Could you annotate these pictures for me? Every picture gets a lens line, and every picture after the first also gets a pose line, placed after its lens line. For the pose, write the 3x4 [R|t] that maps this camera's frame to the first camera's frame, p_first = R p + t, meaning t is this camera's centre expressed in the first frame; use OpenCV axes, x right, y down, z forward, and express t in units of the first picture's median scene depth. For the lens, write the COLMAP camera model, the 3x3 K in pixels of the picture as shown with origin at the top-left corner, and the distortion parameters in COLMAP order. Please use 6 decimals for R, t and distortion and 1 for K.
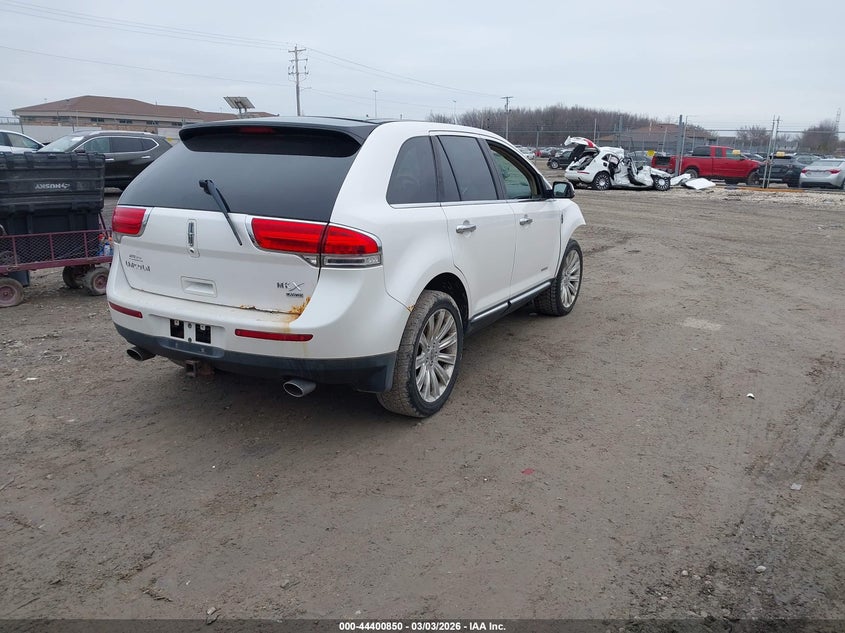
lens RADIAL K [[623.6, 0, 422.5], [0, 623.6, 316.5], [0, 0, 1]] dist [-0.013027, -0.003234]
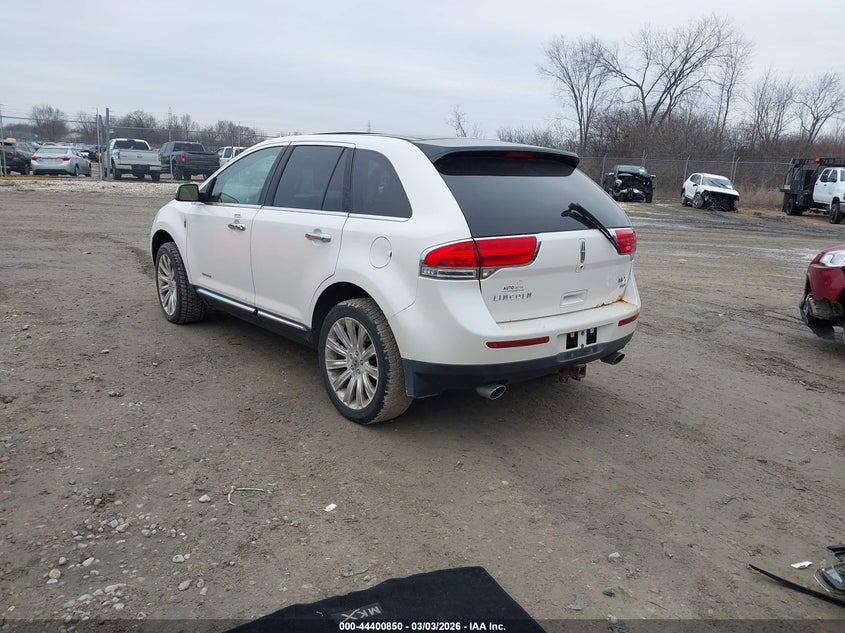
lens RADIAL K [[627.9, 0, 422.5], [0, 627.9, 316.5], [0, 0, 1]] dist [0.004297, -0.000131]
pose [[0.429432, -0.220210, 0.875840, -1.430536], [0.204328, 0.968359, 0.143288, -0.227441], [-0.879681, 0.117426, 0.460839, 0.700995]]
